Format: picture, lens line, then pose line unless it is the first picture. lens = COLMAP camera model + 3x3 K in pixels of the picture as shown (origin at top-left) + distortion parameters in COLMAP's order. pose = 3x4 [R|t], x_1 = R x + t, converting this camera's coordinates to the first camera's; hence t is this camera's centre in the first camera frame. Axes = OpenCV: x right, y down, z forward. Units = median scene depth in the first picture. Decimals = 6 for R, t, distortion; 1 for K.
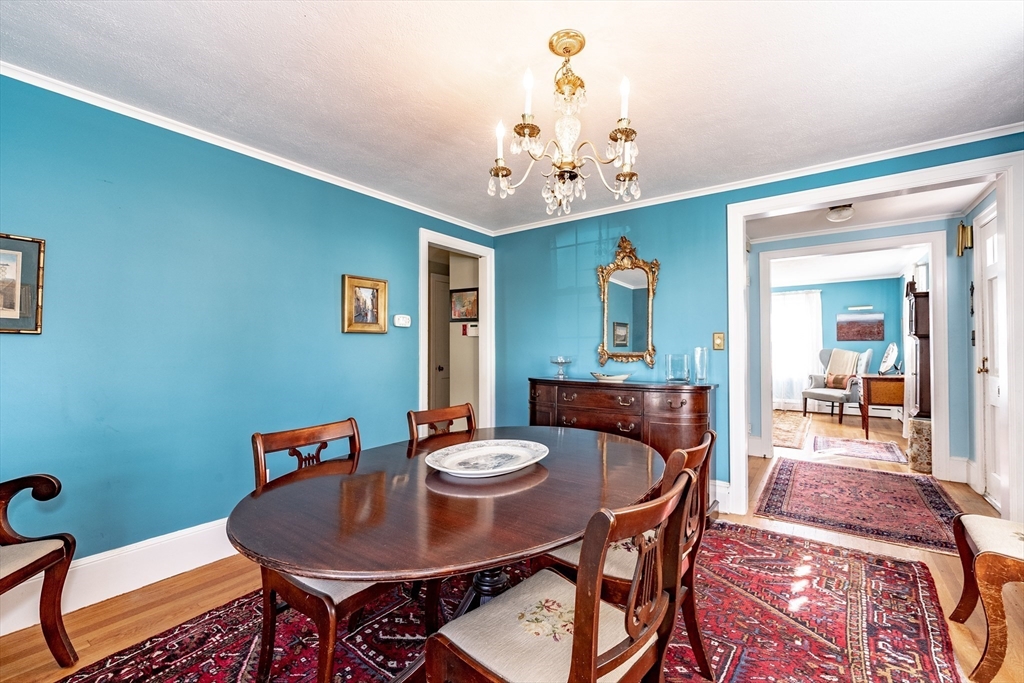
lens RADIAL K [[431.6, 0, 513.7], [0, 431.6, 339.3], [0, 0, 1]] dist [-0.000156, 0.000039]
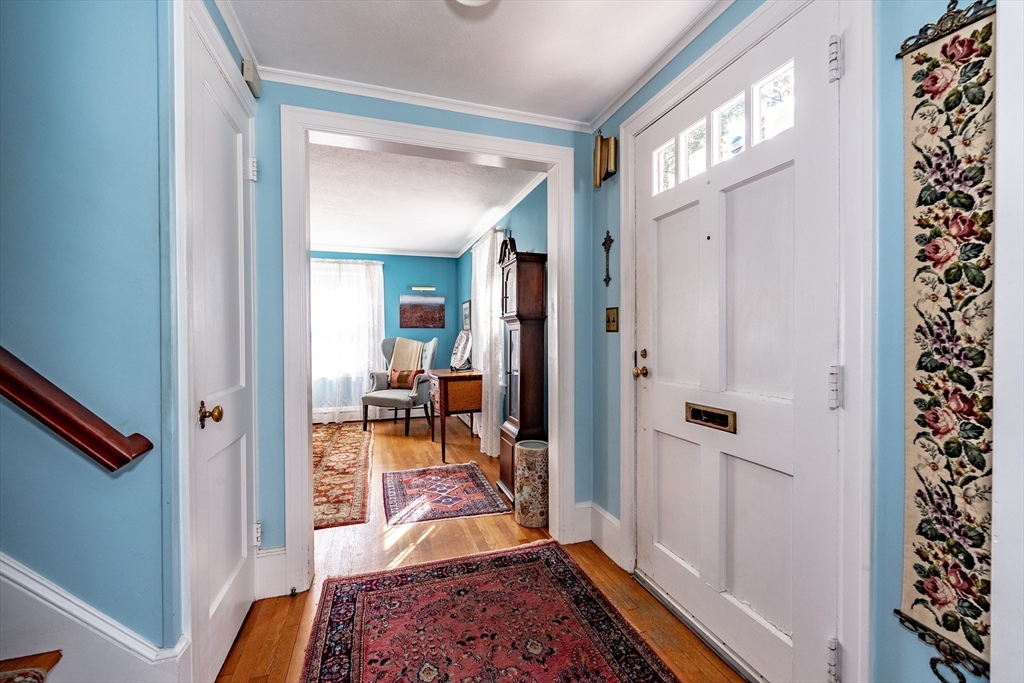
lens RADIAL K [[421.4, 0, 521.4], [0, 421.4, 340.4], [0, 0, 1]] dist [-0.000462, -0.000383]
pose [[0.570917, -0.012558, 0.820912, 0.261821], [-0.010082, 0.999700, 0.022305, 0.008069], [-0.820946, -0.021011, 0.570619, 0.410619]]
